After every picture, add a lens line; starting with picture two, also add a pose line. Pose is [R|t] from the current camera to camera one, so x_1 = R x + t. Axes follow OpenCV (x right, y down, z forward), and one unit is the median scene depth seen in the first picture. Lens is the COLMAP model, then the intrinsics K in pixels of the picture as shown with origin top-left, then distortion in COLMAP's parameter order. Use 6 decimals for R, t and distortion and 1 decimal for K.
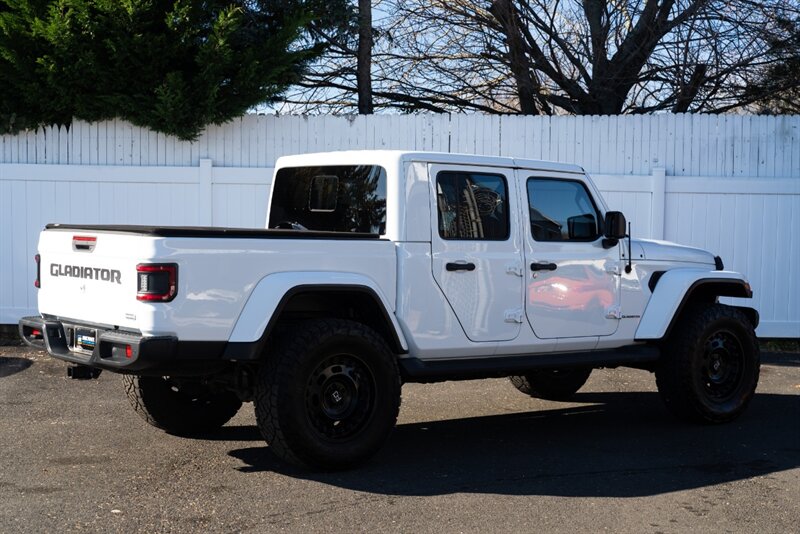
lens RADIAL K [[1465.8, 0, 400.0], [0, 1465.8, 267.0], [0, 0, 1]] dist [0.039010, 0.105643]
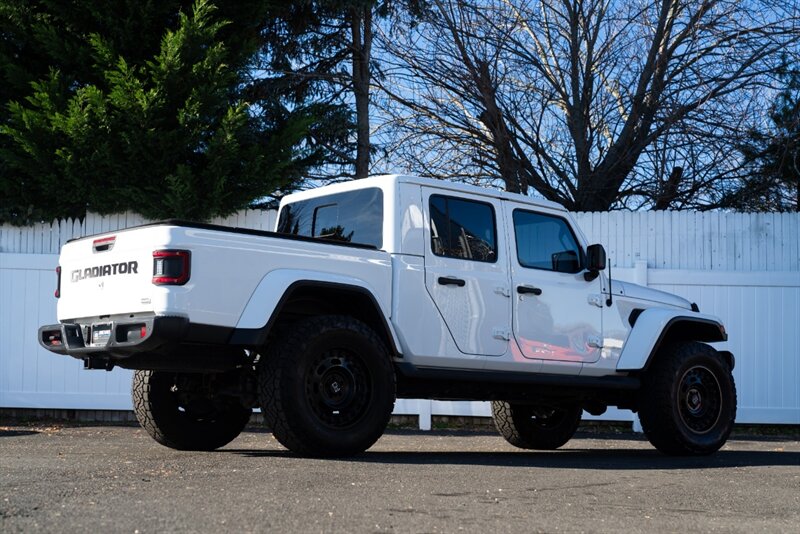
lens RADIAL K [[1465.8, 0, 400.0], [0, 1465.8, 267.0], [0, 0, 1]] dist [0.039010, 0.105643]
pose [[0.999986, 0.004165, 0.003125, 0.000033], [-0.003646, 0.988574, -0.150690, 0.138571], [-0.003717, 0.150676, 0.988576, -0.058341]]
